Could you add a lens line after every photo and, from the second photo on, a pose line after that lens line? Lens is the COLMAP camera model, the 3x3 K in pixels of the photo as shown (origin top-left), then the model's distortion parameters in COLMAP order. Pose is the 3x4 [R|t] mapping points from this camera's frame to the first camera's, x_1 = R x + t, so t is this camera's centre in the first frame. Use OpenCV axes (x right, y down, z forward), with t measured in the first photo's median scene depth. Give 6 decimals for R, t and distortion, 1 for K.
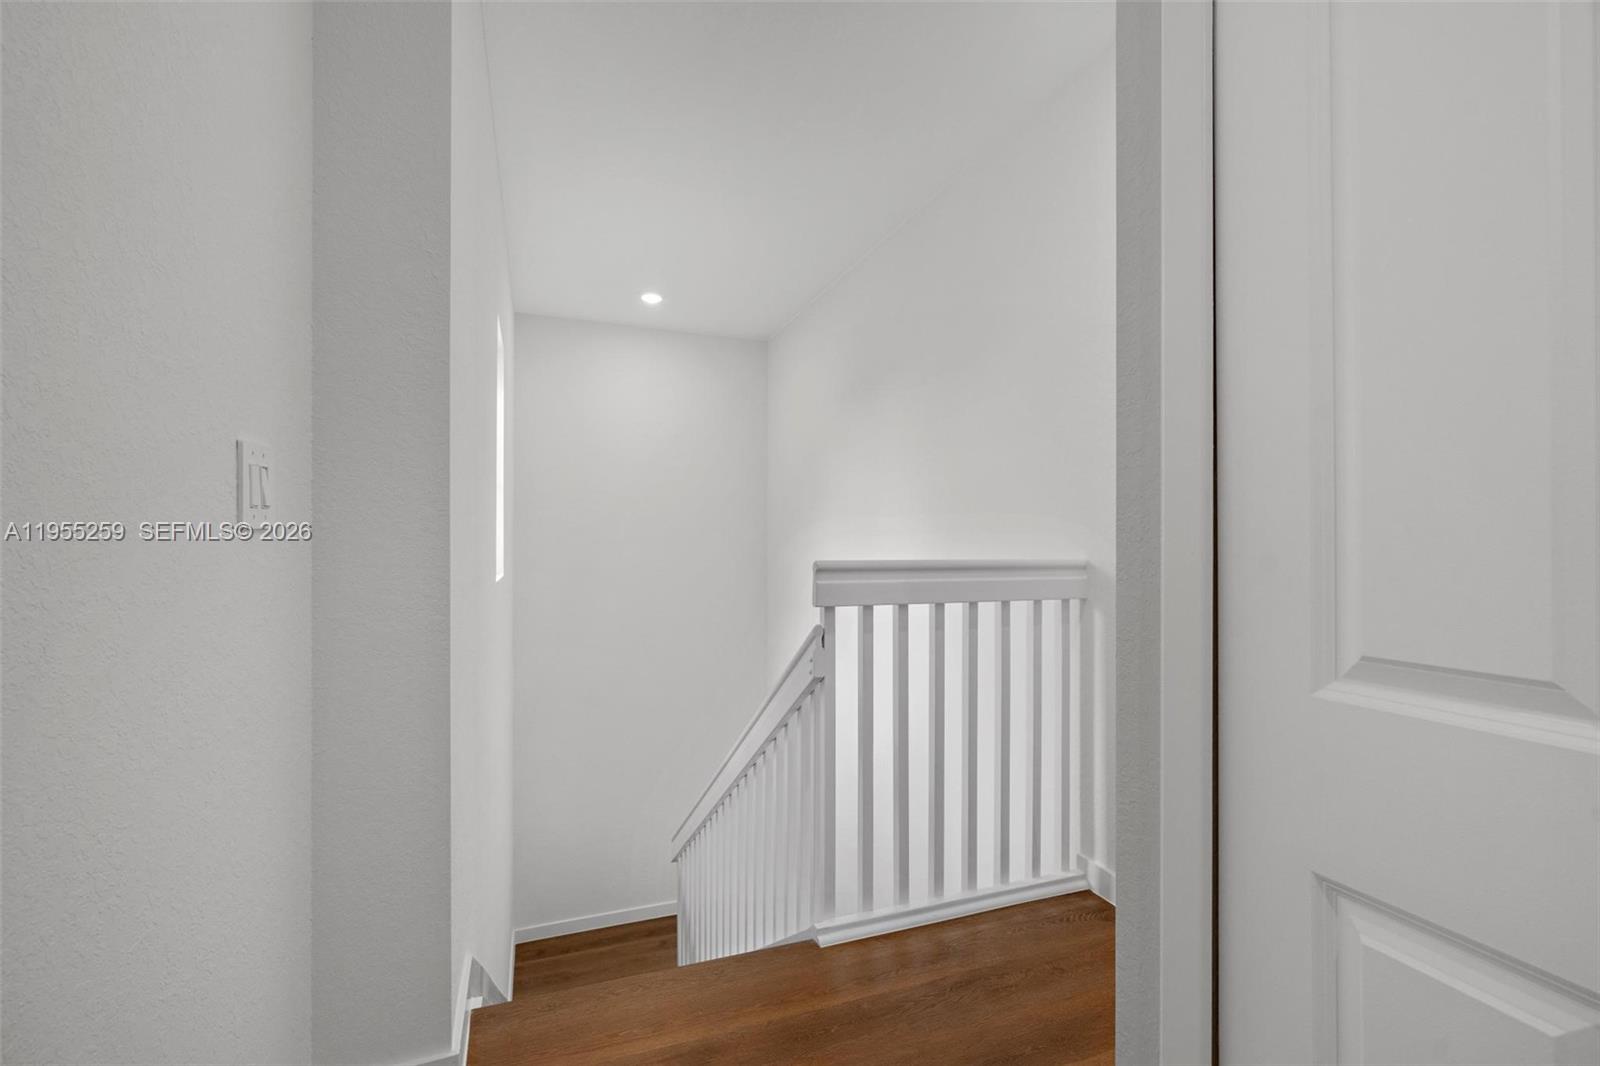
lens RADIAL K [[721.2, 0, 803.2], [0, 721.2, 536.4], [0, 0, 1]] dist [-0.001030, 0.000705]
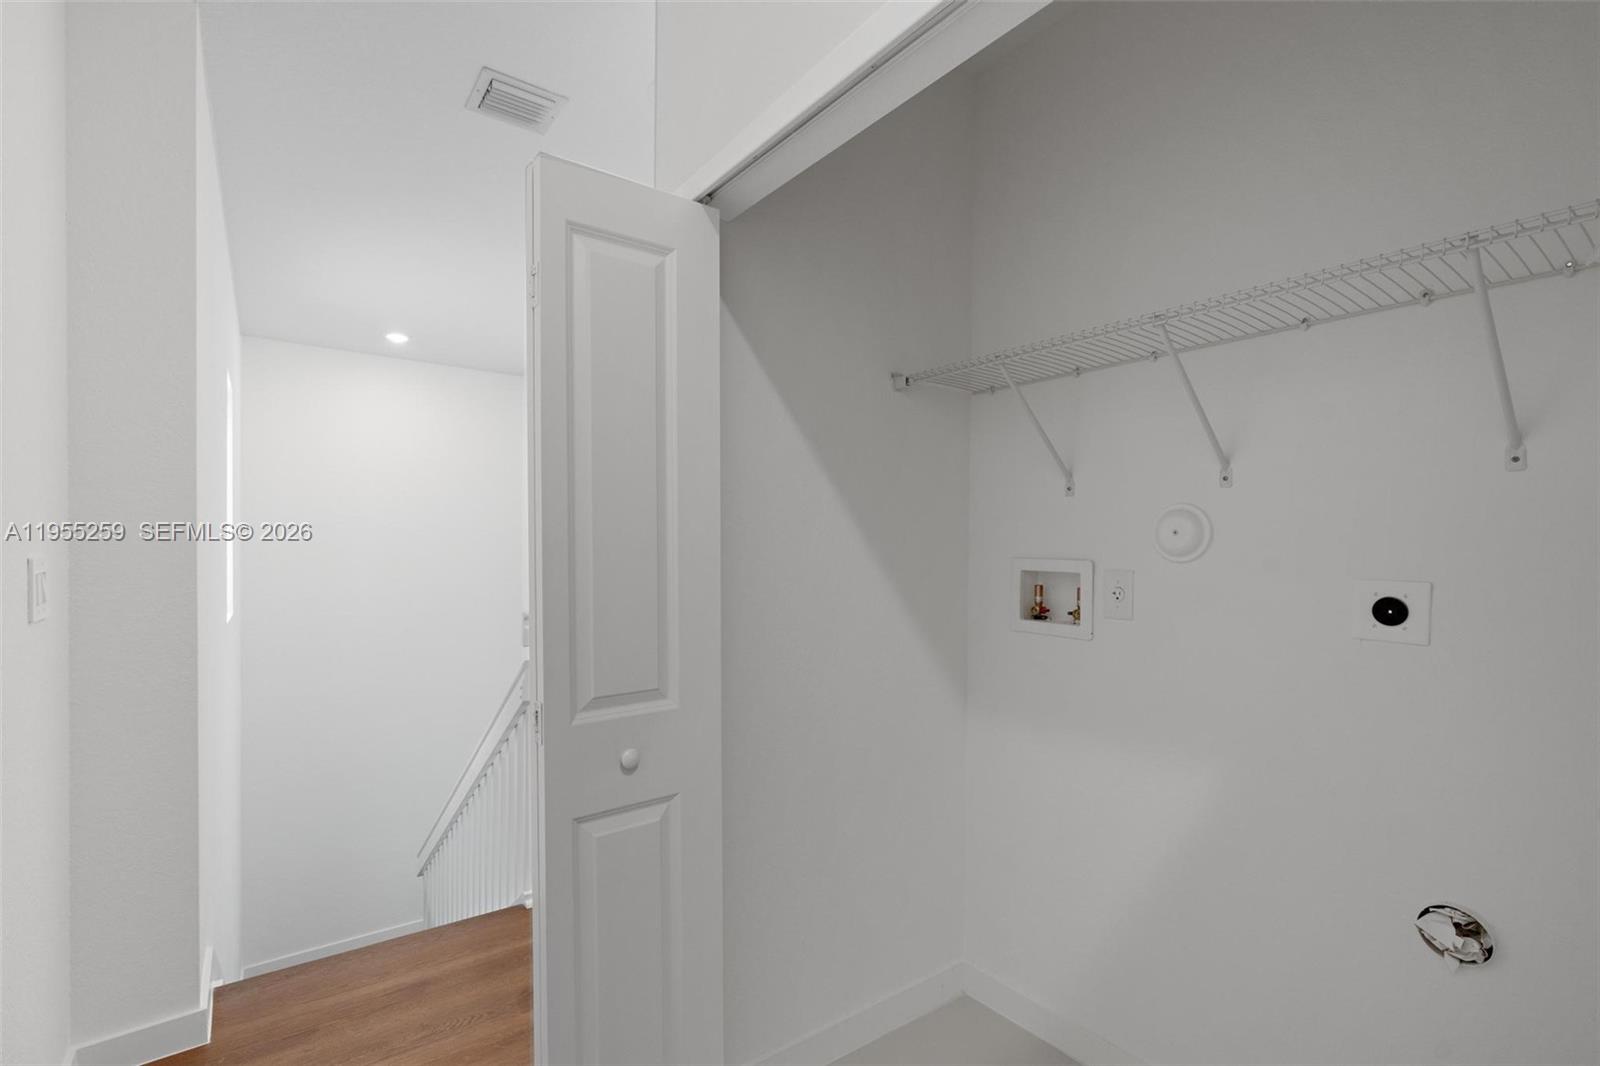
lens RADIAL K [[721.2, 0, 790.7], [0, 721.2, 557.1], [0, 0, 1]] dist [-0.001030, 0.000705]
pose [[0.962064, 0.003458, 0.272802, 0.119996], [-0.007434, 0.999881, 0.013543, -0.080702], [-0.272722, -0.015057, 0.961975, -0.356457]]
